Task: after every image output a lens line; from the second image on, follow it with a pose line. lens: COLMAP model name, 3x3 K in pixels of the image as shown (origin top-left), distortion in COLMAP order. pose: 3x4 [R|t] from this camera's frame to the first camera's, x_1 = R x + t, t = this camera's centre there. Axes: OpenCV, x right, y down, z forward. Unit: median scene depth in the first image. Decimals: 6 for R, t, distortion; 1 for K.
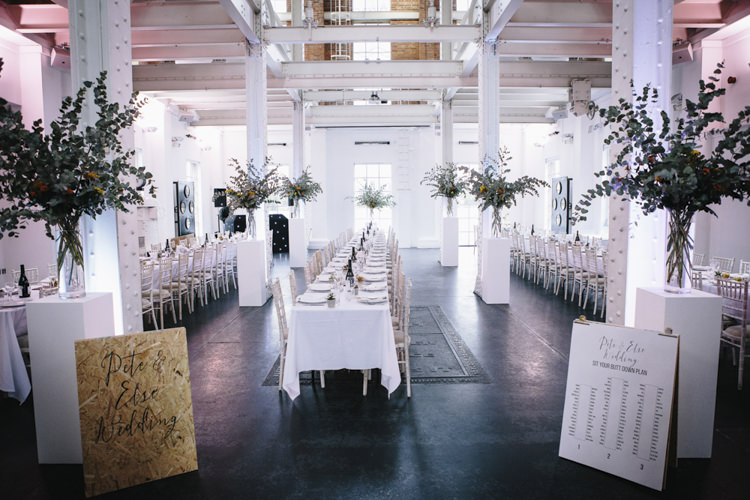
lens RADIAL K [[510.3, 0, 375.0], [0, 510.3, 250.0], [0, 0, 1]] dist [-0.075963, 0.003136]
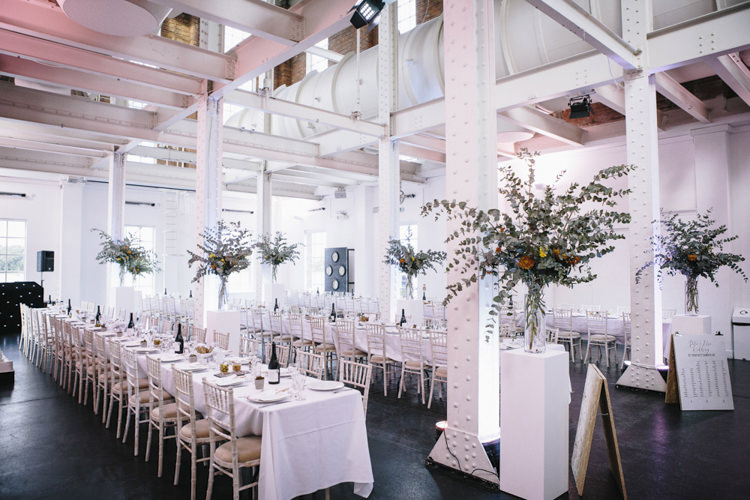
lens RADIAL K [[510.3, 0, 375.0], [0, 510.3, 250.0], [0, 0, 1]] dist [-0.075963, 0.003136]
pose [[0.738402, 0.030401, 0.673676, -0.405804], [0.056465, 0.992688, -0.106686, -0.009336], [-0.671993, 0.116816, 0.731286, 0.090882]]
